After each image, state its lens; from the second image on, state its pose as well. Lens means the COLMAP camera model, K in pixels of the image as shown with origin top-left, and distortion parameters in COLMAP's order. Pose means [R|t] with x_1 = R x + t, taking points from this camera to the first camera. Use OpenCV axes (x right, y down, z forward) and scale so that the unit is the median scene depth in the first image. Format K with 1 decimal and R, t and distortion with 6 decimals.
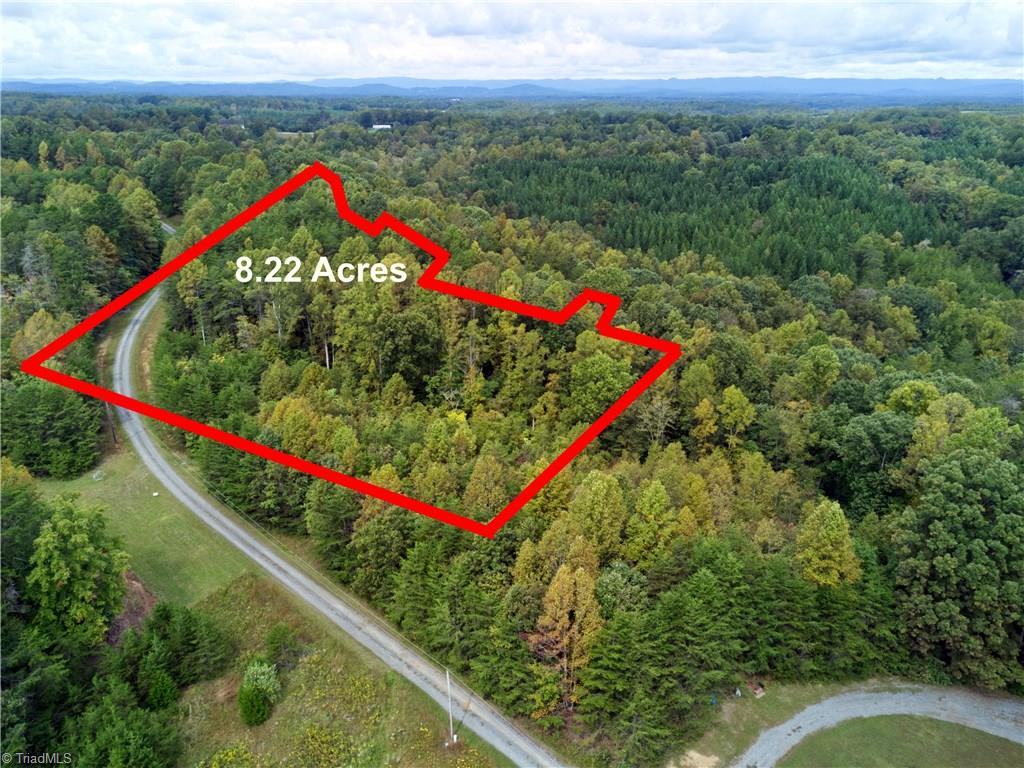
lens RADIAL K [[798.2, 0, 524.5], [0, 798.2, 384.0], [0, 0, 1]] dist [-0.034300, 0.071440]
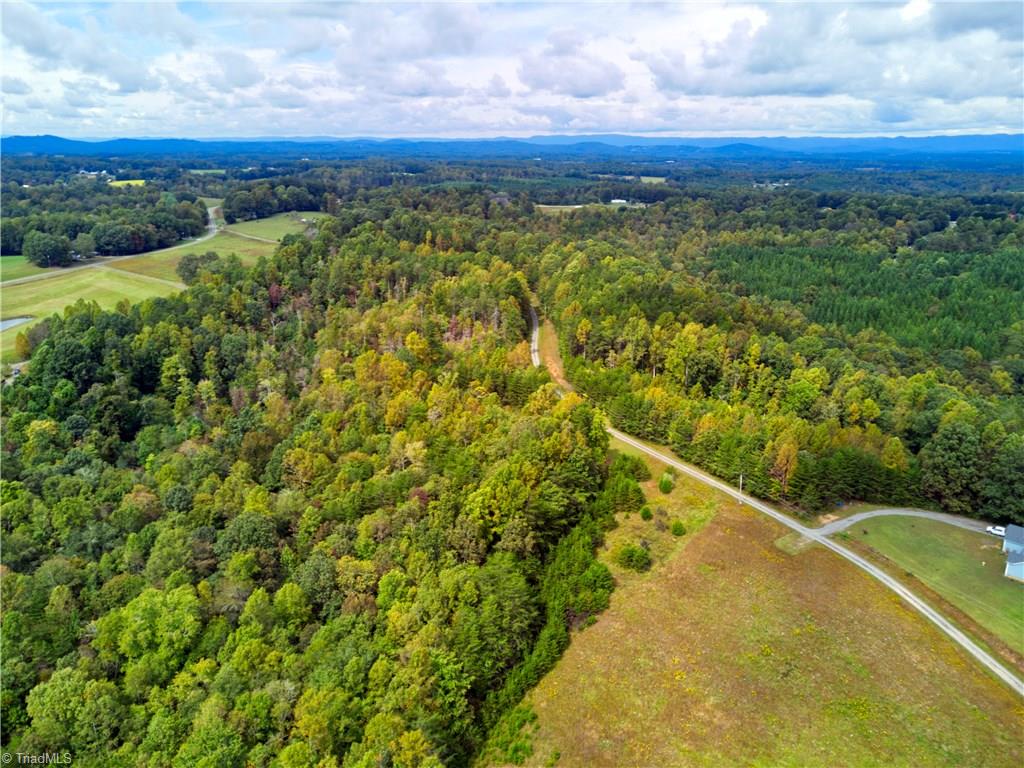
lens RADIAL K [[798.2, 0, 524.5], [0, 798.2, 384.0], [0, 0, 1]] dist [-0.034300, 0.071440]
pose [[0.968562, 0.075033, -0.237188, -0.094933], [-0.090225, 0.994465, -0.053840, 0.124264], [0.231836, 0.073547, 0.969971, -0.960456]]
